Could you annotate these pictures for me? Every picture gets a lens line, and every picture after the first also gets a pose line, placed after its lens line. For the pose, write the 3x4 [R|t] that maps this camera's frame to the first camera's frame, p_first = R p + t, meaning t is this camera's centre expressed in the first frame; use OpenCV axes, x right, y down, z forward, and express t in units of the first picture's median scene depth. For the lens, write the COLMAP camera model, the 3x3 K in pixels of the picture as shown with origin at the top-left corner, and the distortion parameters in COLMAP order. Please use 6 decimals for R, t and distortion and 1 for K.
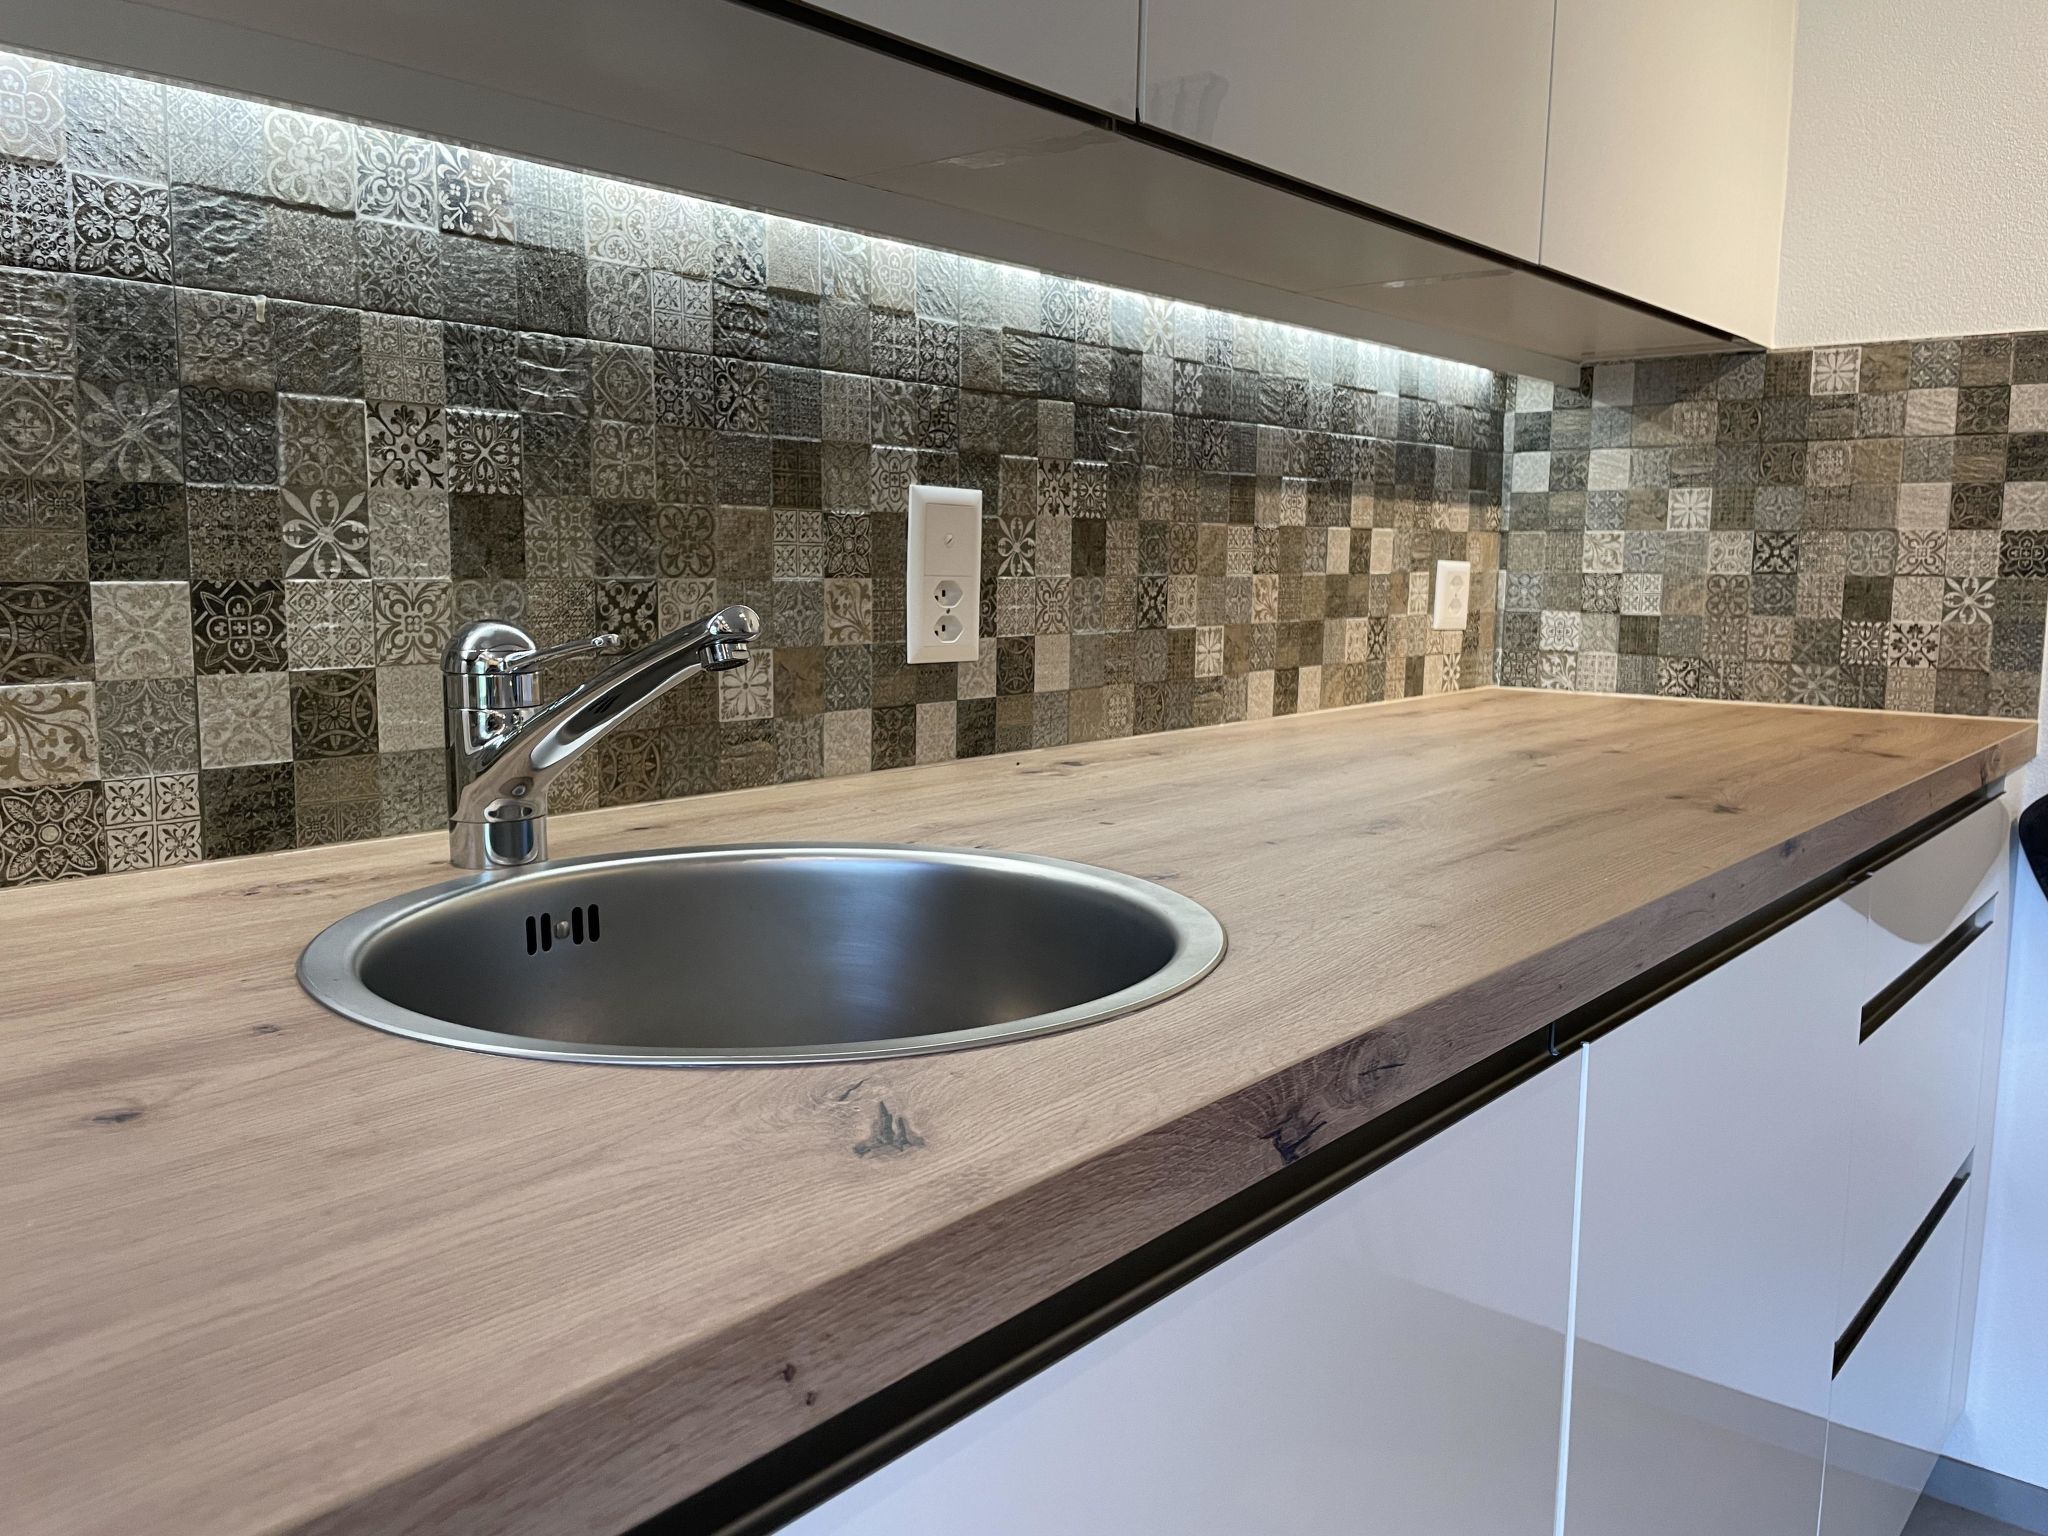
lens RADIAL K [[1591.9, 0, 1023.3], [0, 1591.9, 772.3], [0, 0, 1]] dist [0.011537, -0.003123]
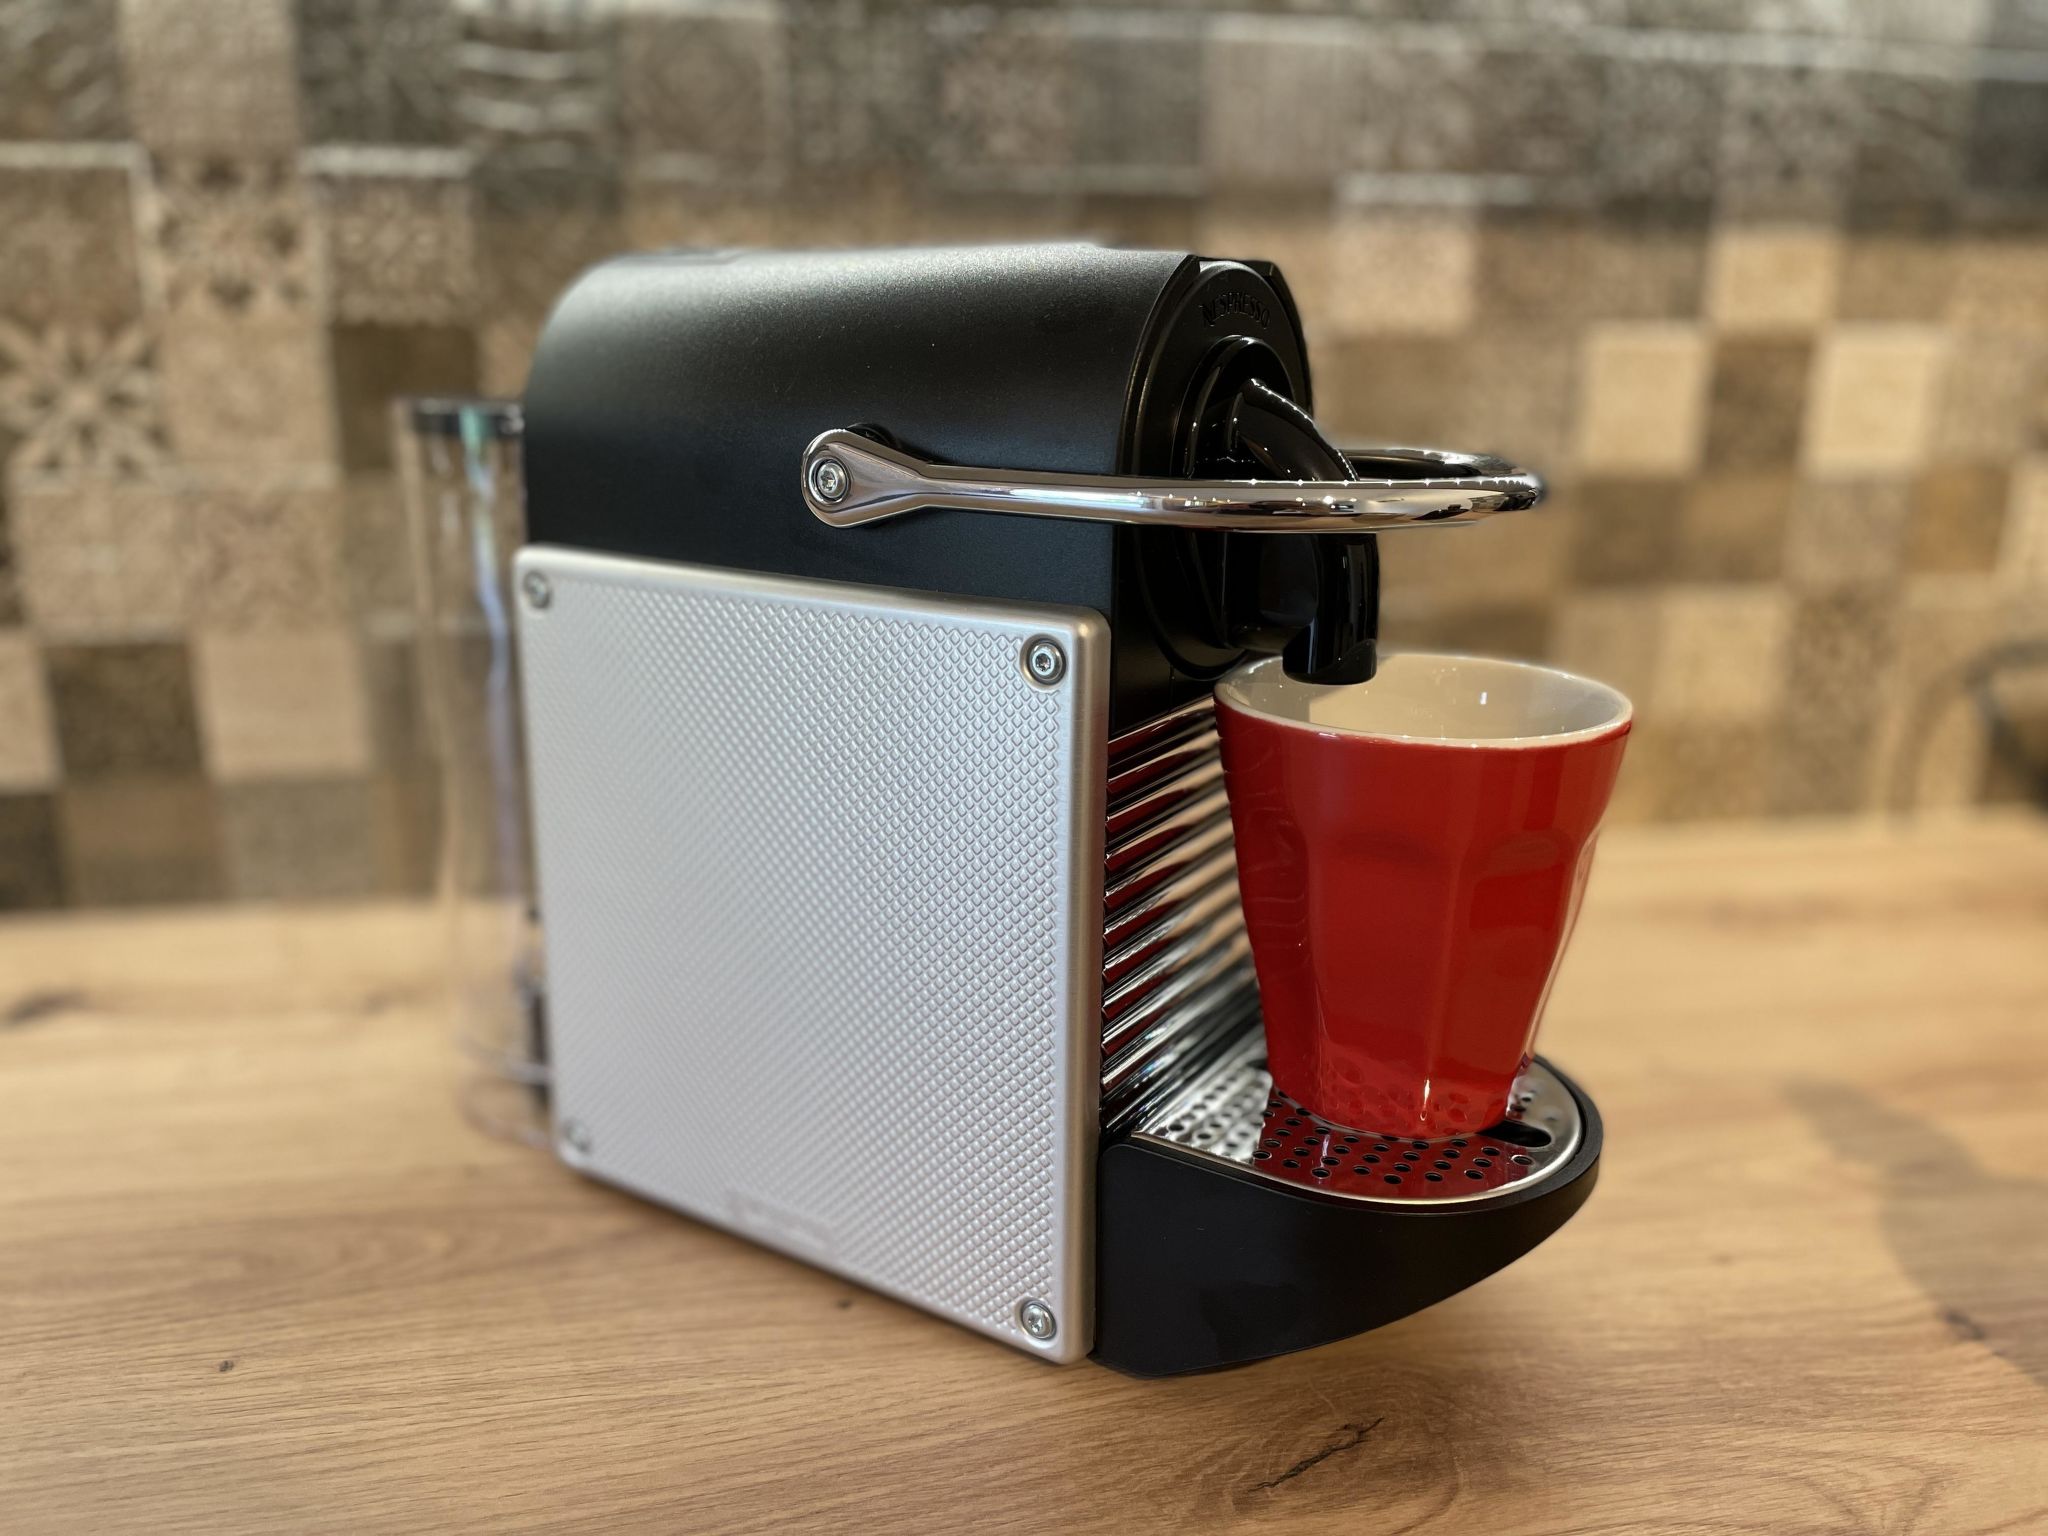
lens RADIAL K [[1591.9, 0, 1023.6], [0, 1591.9, 762.6], [0, 0, 1]] dist [0.011537, -0.003123]
pose [[0.779899, 0.147596, -0.608254, 0.404413], [-0.084680, 0.987745, 0.131105, -0.122388], [0.620150, -0.050741, 0.782840, 0.821945]]
